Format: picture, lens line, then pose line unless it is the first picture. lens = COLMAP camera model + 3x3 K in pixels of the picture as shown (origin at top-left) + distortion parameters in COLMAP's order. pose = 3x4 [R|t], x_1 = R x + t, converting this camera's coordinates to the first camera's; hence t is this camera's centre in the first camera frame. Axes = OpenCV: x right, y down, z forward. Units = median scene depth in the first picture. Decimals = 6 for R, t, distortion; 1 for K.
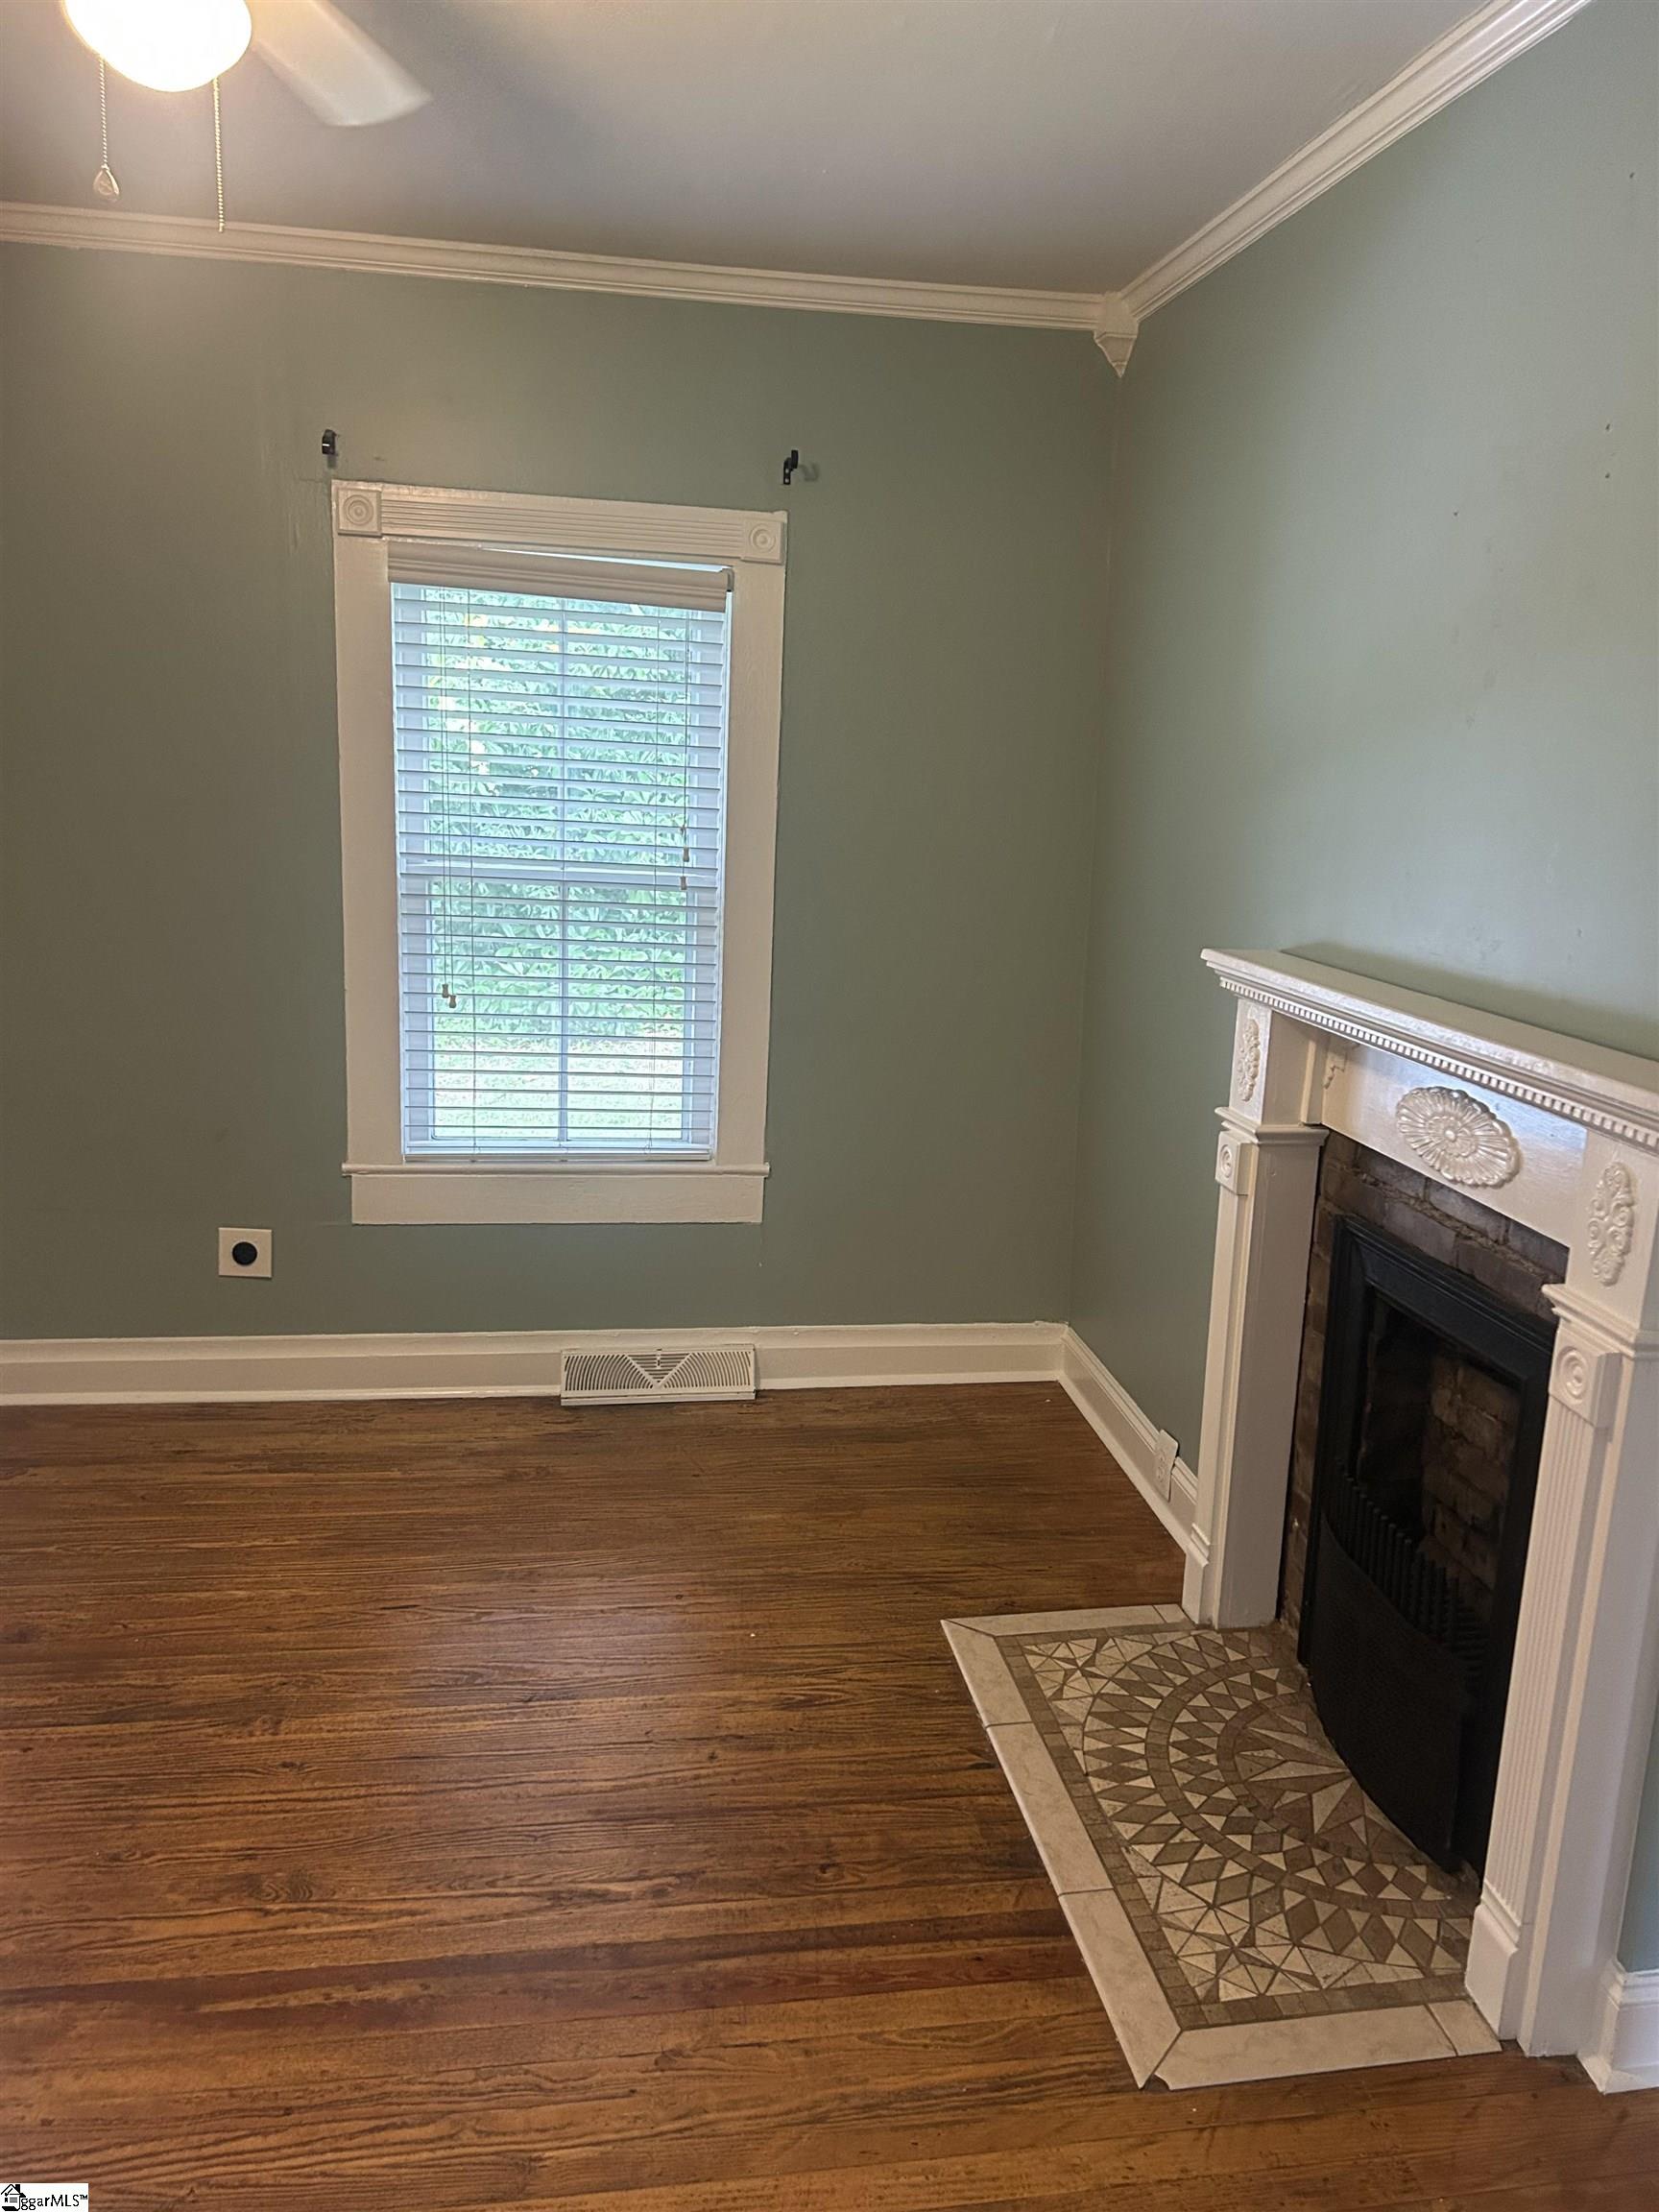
lens RADIAL K [[1684.2, 0, 830.6], [0, 1684.2, 1096.2], [0, 0, 1]] dist [0.031292, -0.056427]
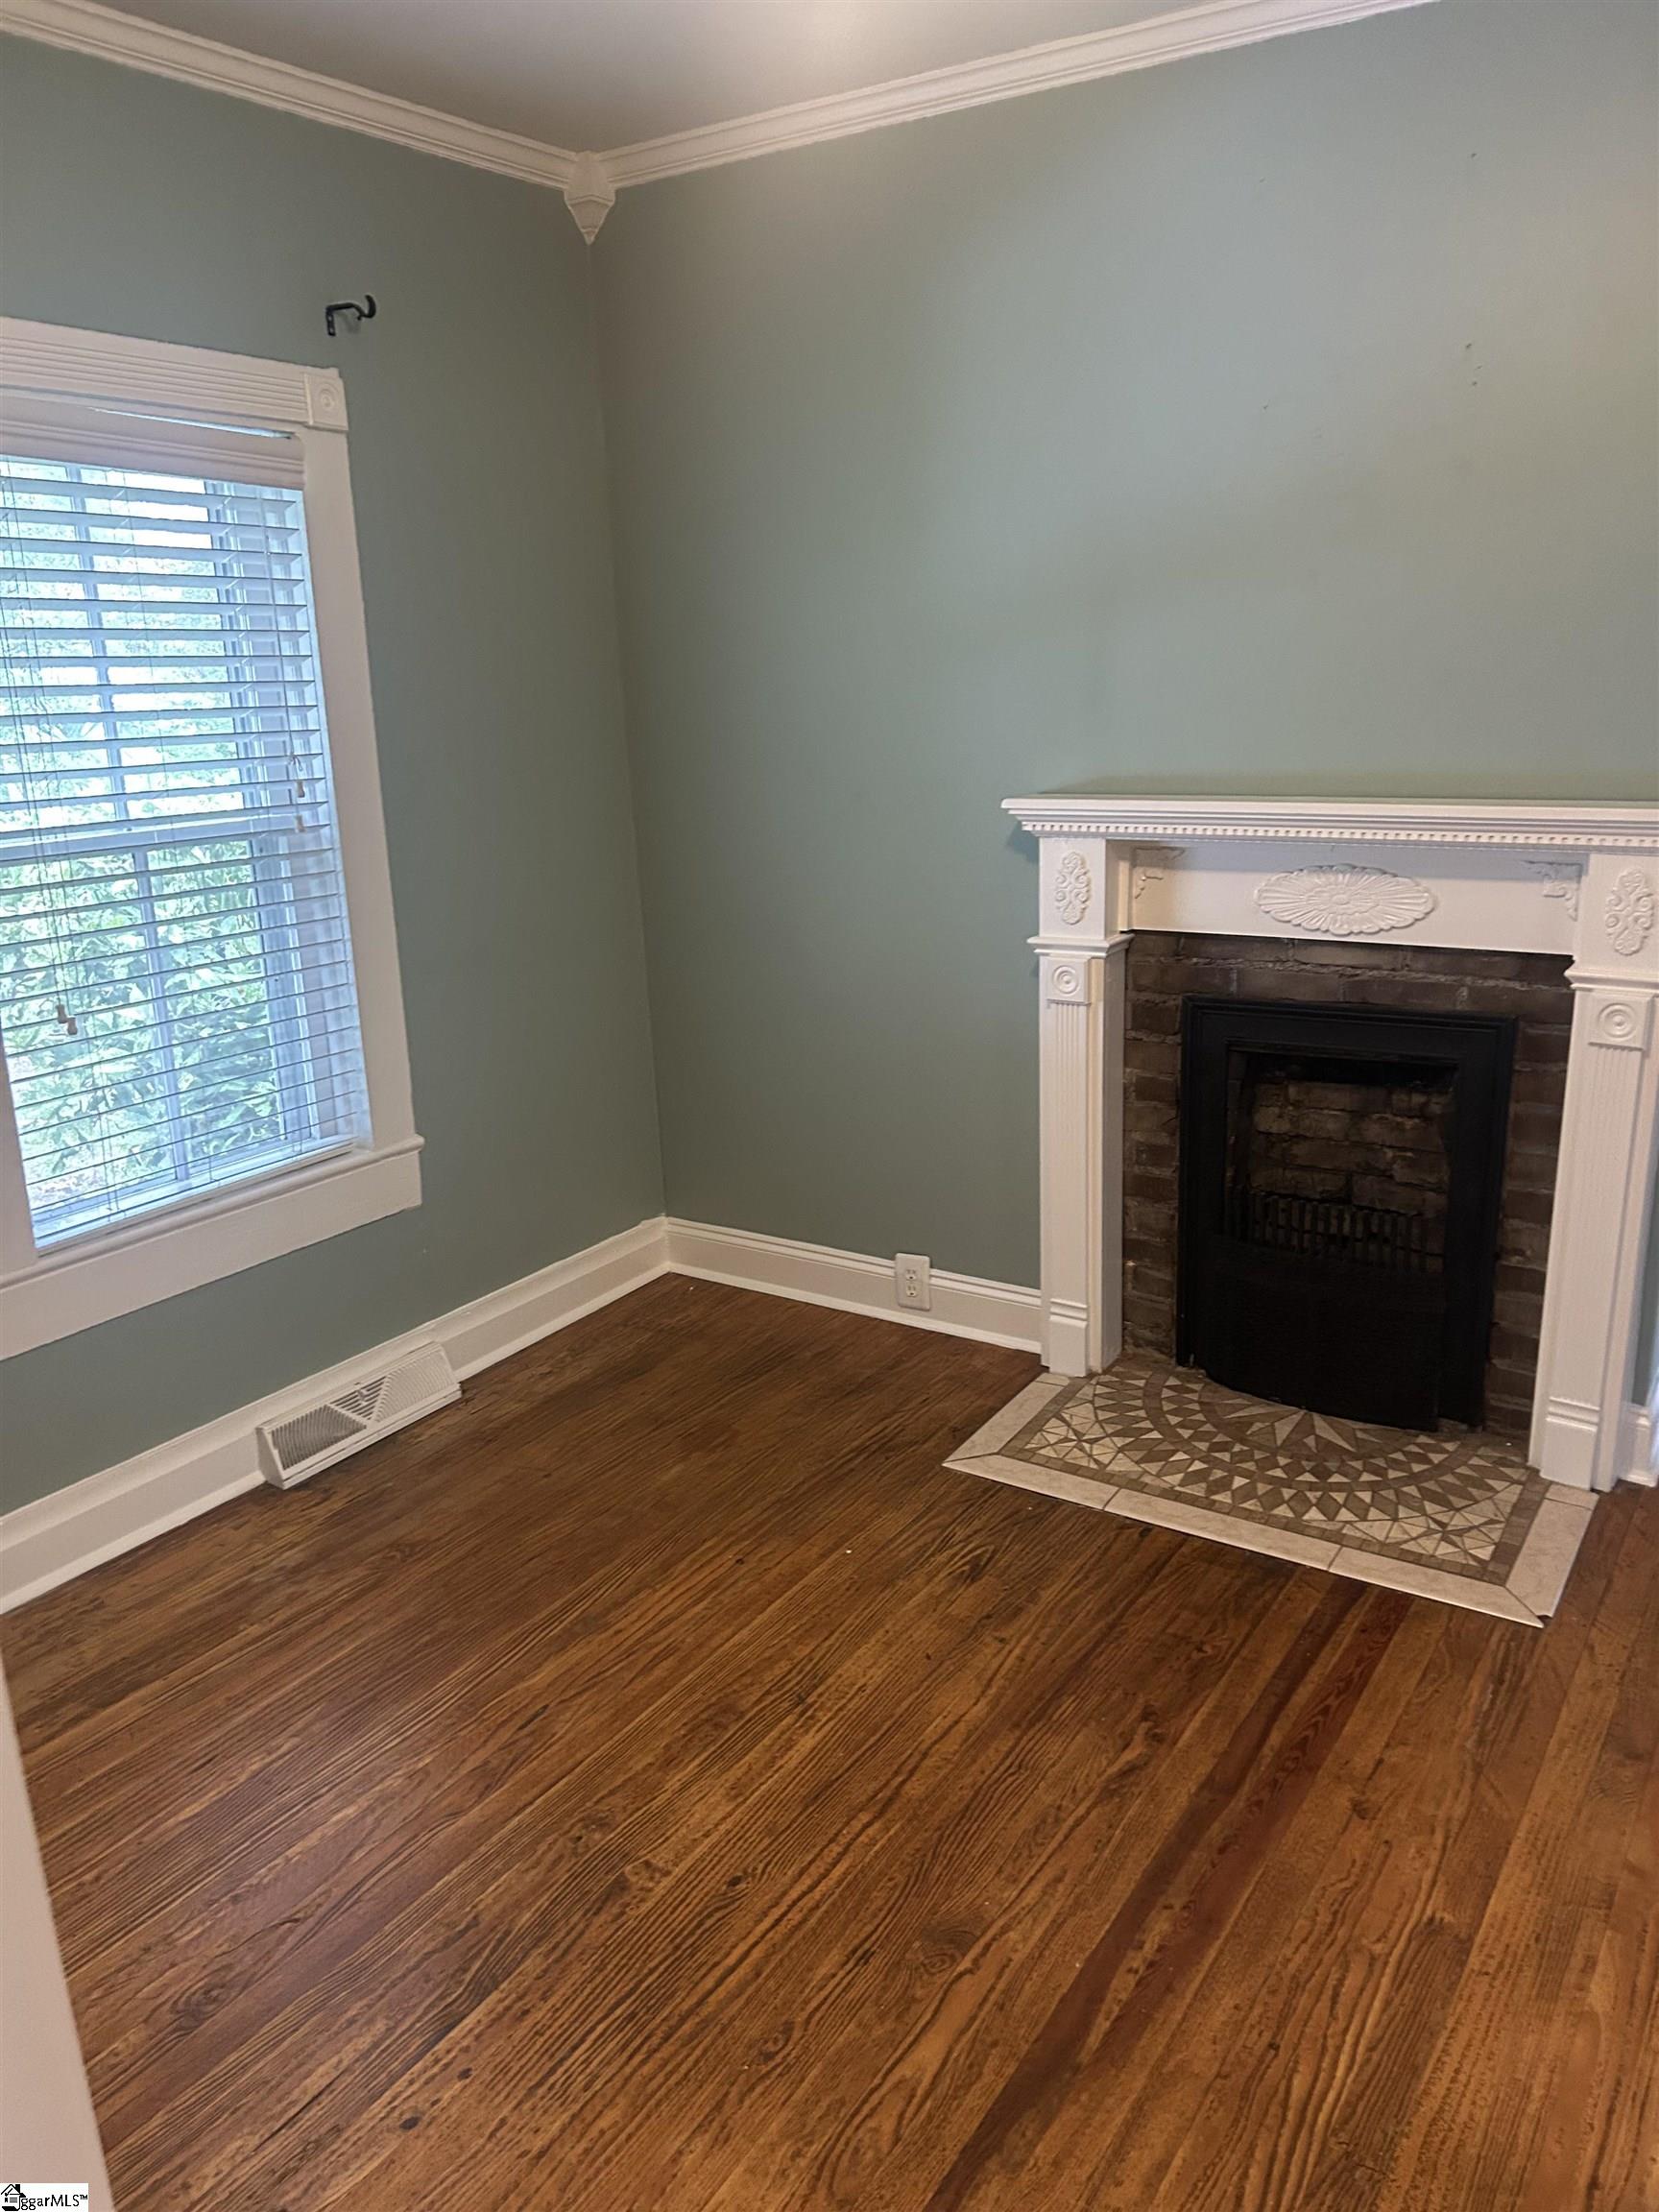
lens RADIAL K [[1676.8, 0, 836.1], [0, 1676.8, 1118.2], [0, 0, 1]] dist [0.031587, -0.056848]
pose [[0.665924, -0.264951, 0.697385, -0.747889], [0.214724, 0.963322, 0.160949, -0.095196], [-0.714450, 0.042566, 0.698391, 0.344668]]
